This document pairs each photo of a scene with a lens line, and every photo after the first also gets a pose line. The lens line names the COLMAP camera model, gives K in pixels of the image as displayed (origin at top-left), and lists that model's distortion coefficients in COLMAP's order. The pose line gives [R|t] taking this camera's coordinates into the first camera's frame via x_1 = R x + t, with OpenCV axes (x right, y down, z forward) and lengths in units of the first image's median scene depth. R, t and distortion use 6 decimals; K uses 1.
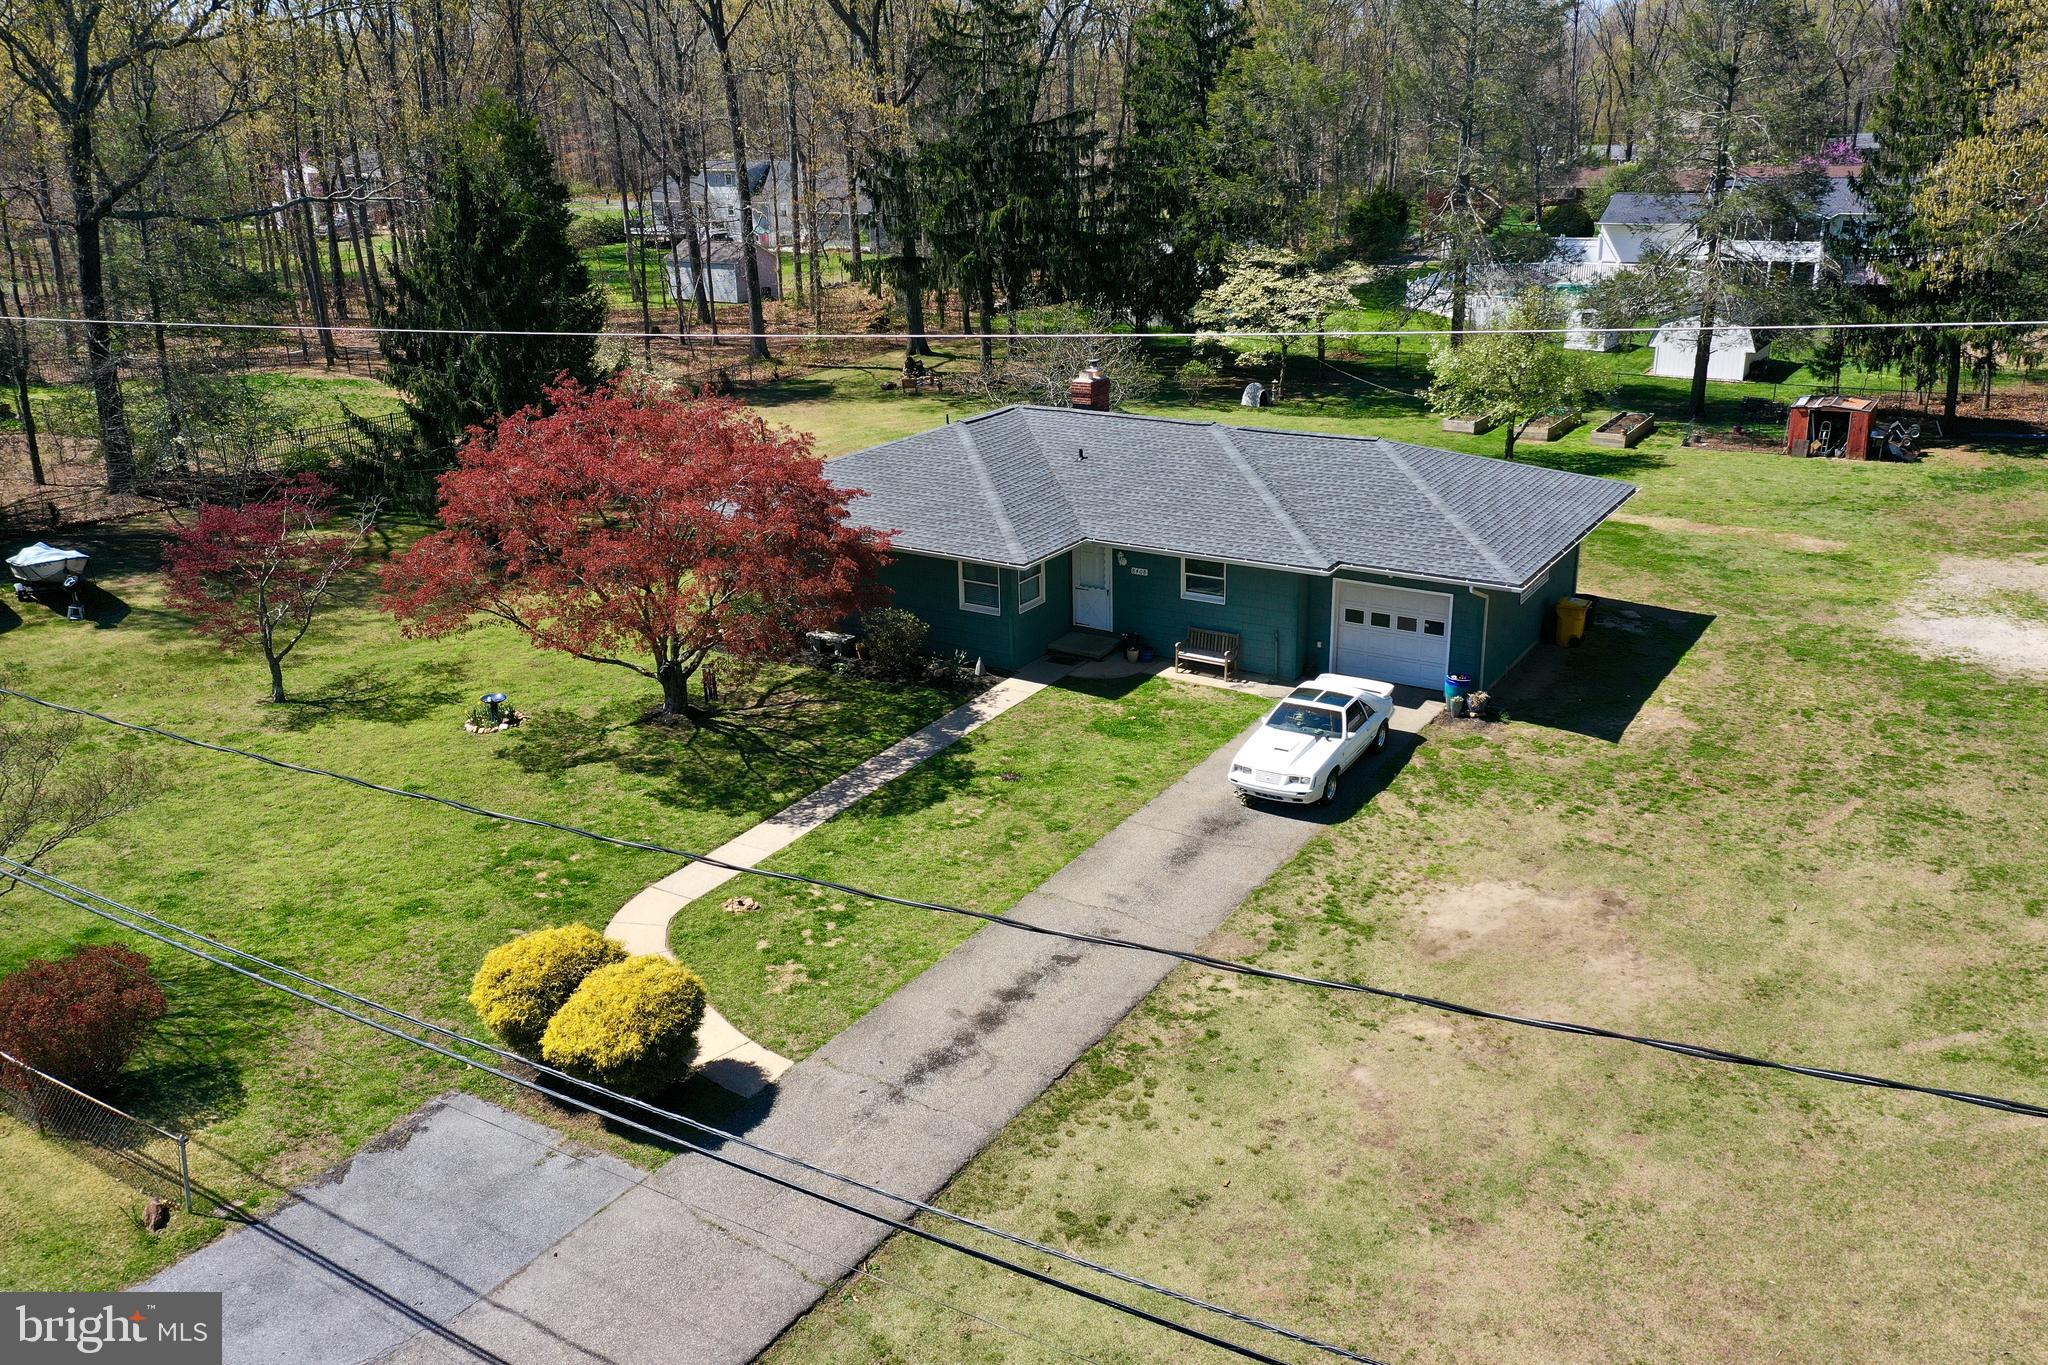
lens RADIAL K [[1600.1, 0, 1019.7], [0, 1600.1, 684.1], [0, 0, 1]] dist [-0.004411, -0.000381]
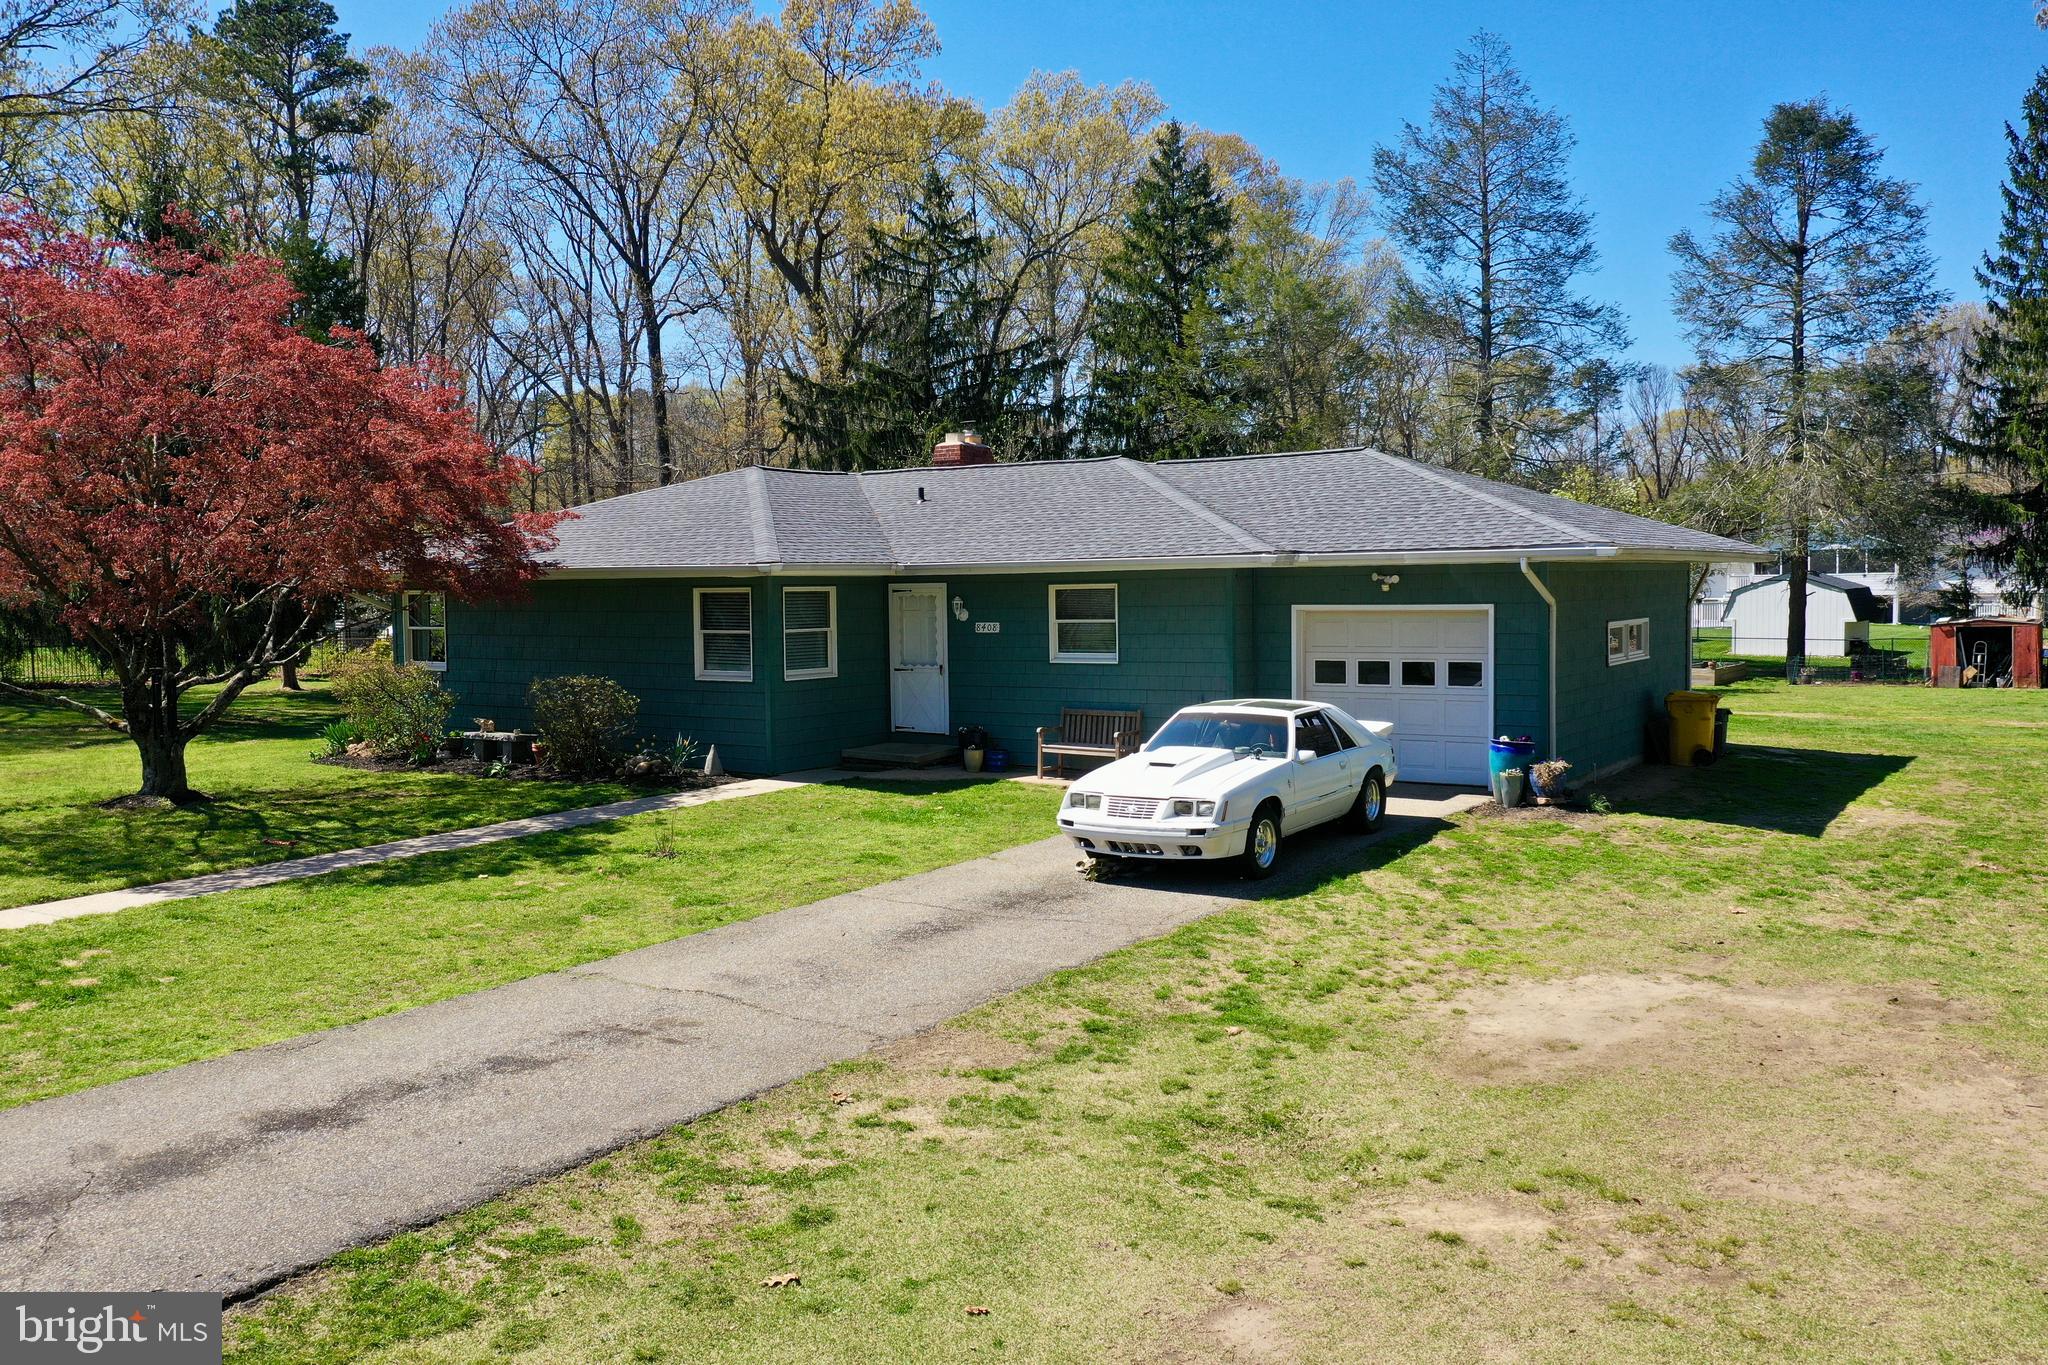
lens RADIAL K [[1600.1, 0, 1029.7], [0, 1600.1, 676.9], [0, 0, 1]] dist [-0.004411, -0.000381]
pose [[0.999603, 0.013213, -0.024870, 0.133892], [-0.019886, 0.956471, -0.291148, 0.161562], [0.019941, 0.291528, 0.956355, 0.511032]]
